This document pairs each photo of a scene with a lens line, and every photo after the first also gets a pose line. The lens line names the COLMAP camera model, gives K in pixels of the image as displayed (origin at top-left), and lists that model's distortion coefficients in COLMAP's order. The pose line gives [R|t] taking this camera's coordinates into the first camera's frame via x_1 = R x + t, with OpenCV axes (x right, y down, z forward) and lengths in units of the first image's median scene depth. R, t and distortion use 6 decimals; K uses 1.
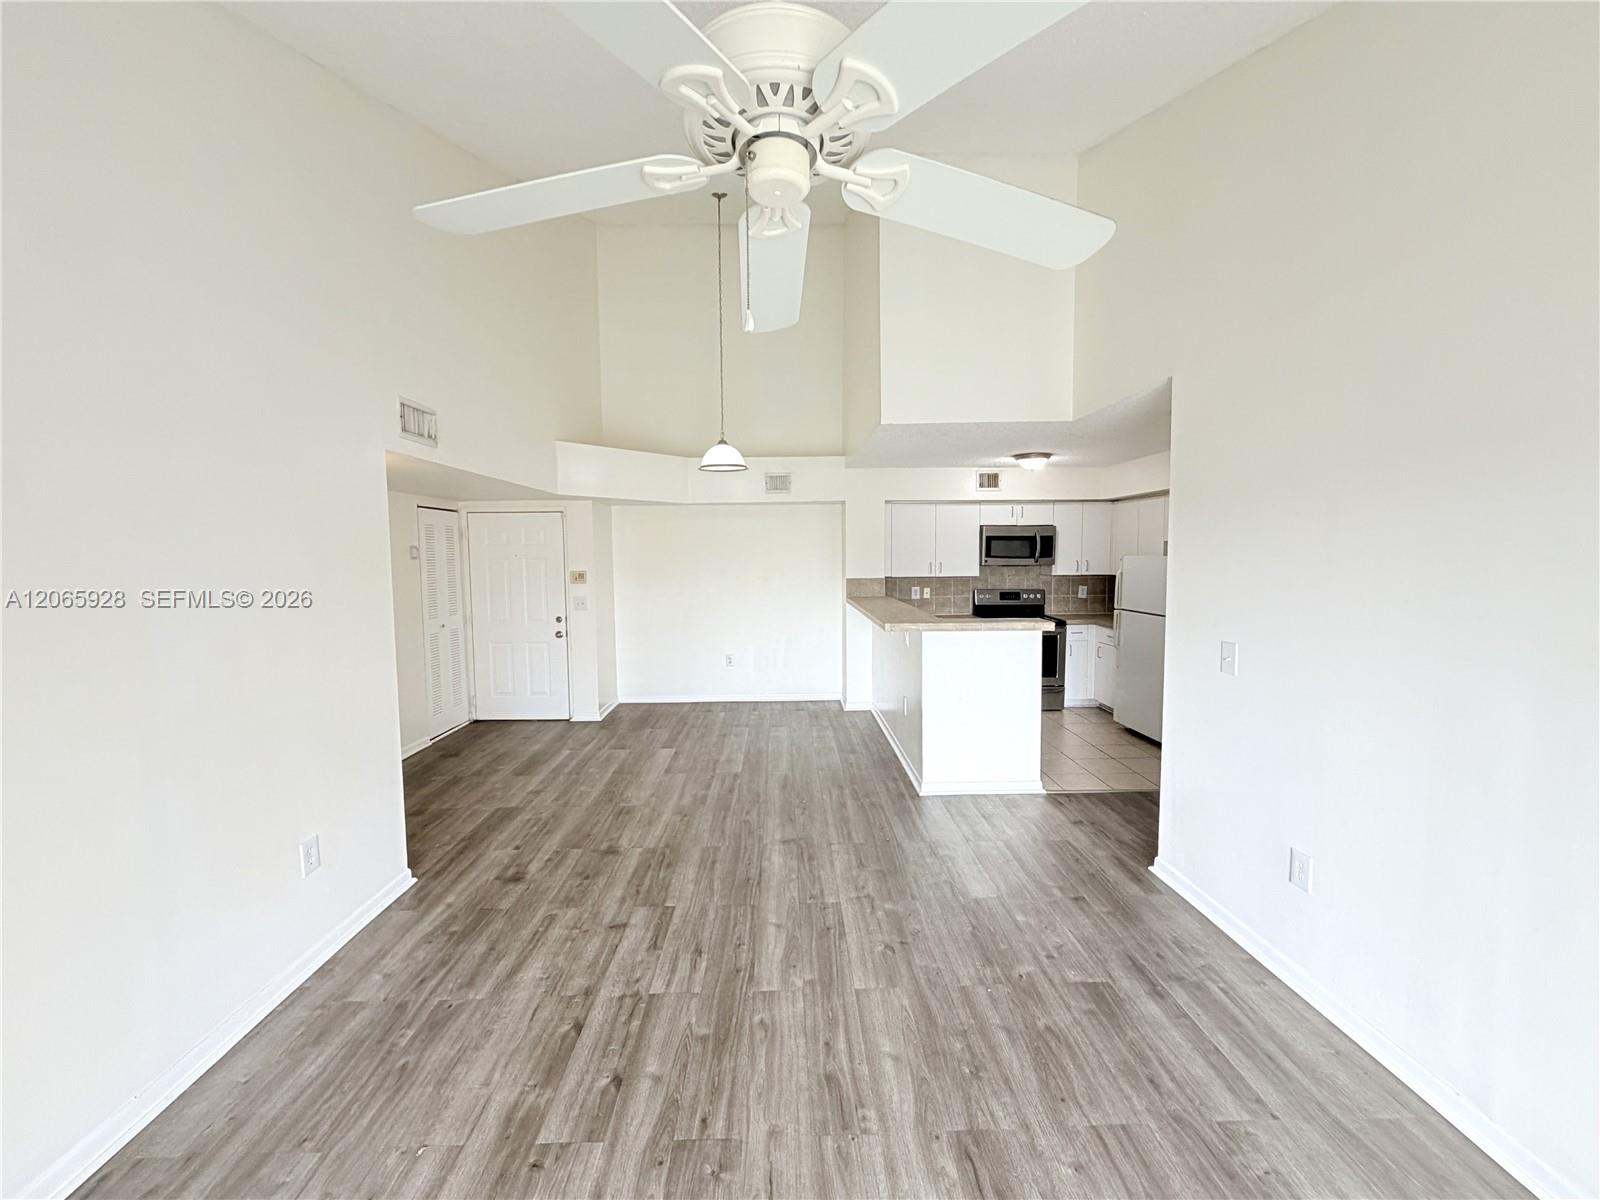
lens RADIAL K [[646.3, 0, 800.0], [0, 646.3, 600.0], [0, 0, 1]] dist [0.002049, -0.000032]
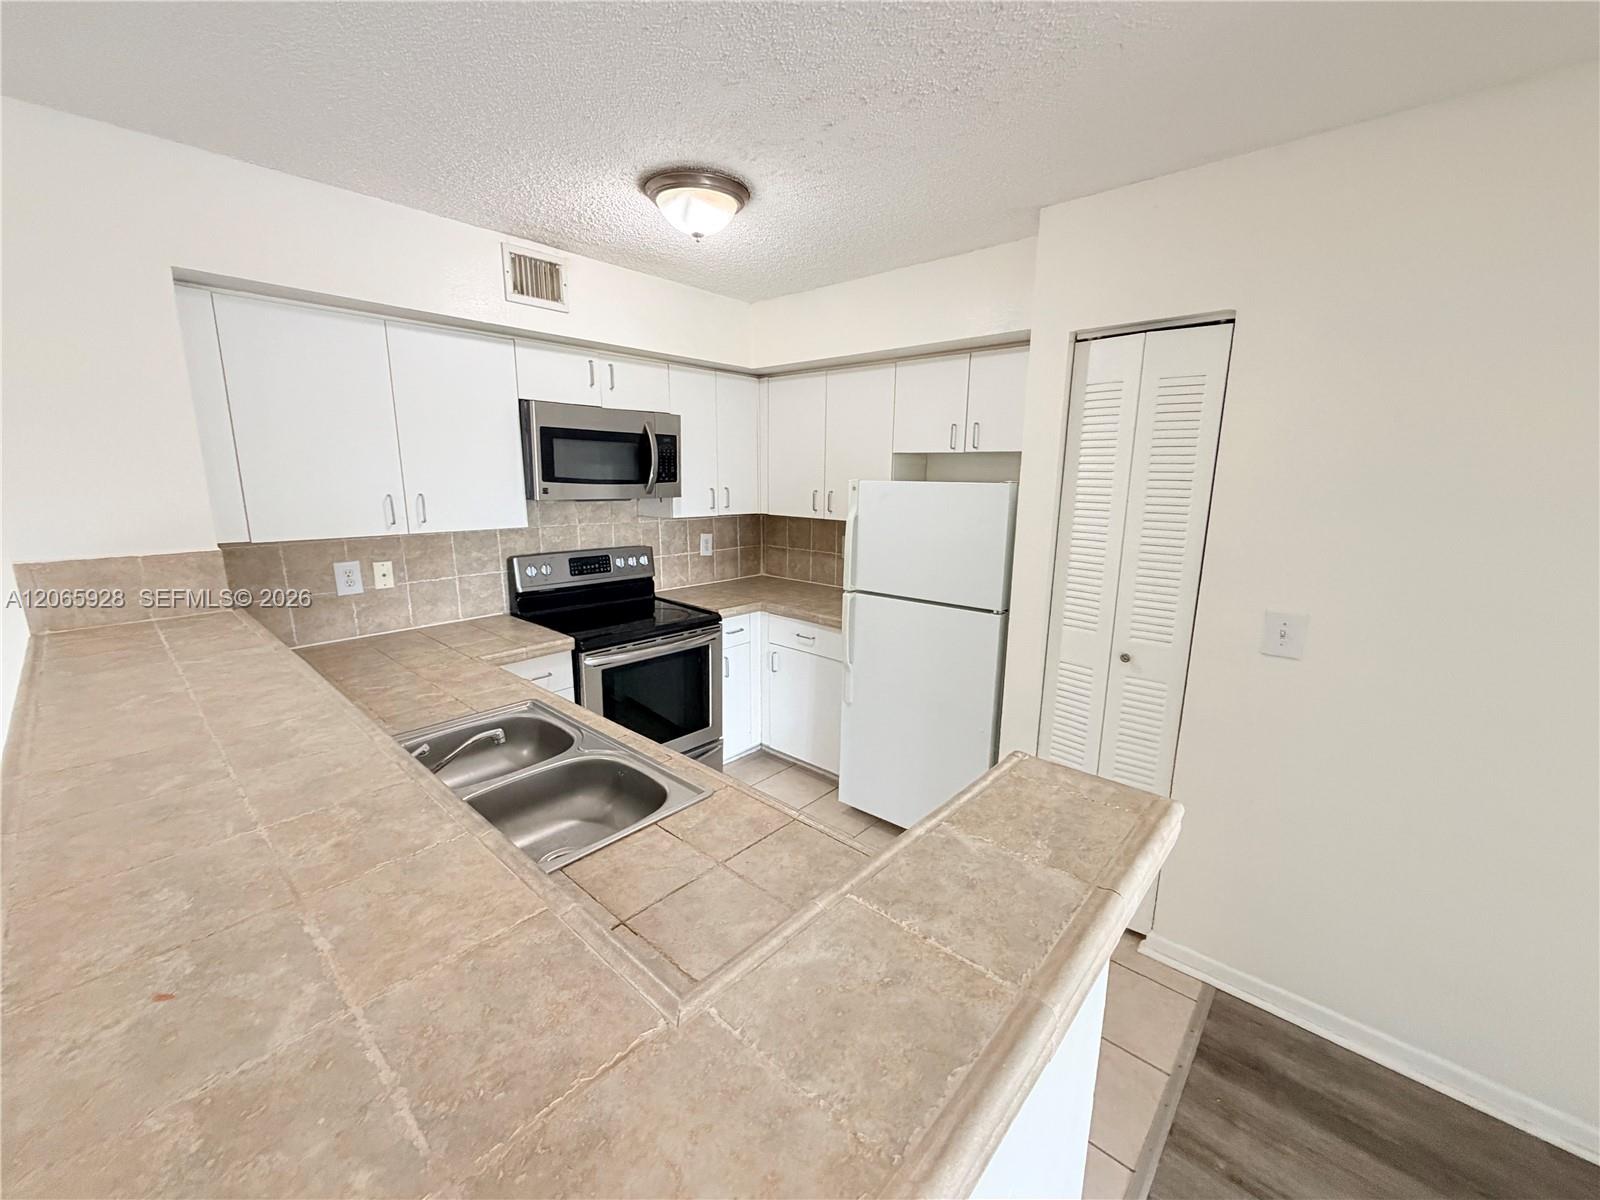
lens RADIAL K [[634.0, 0, 795.2], [0, 634.0, 602.4], [0, 0, 1]] dist [0.001021, -0.000174]
pose [[0.693758, -0.130583, 0.708271, 0.106177], [0.038556, 0.988749, 0.144528, -0.042656], [-0.719175, -0.072959, 0.690987, 0.612875]]
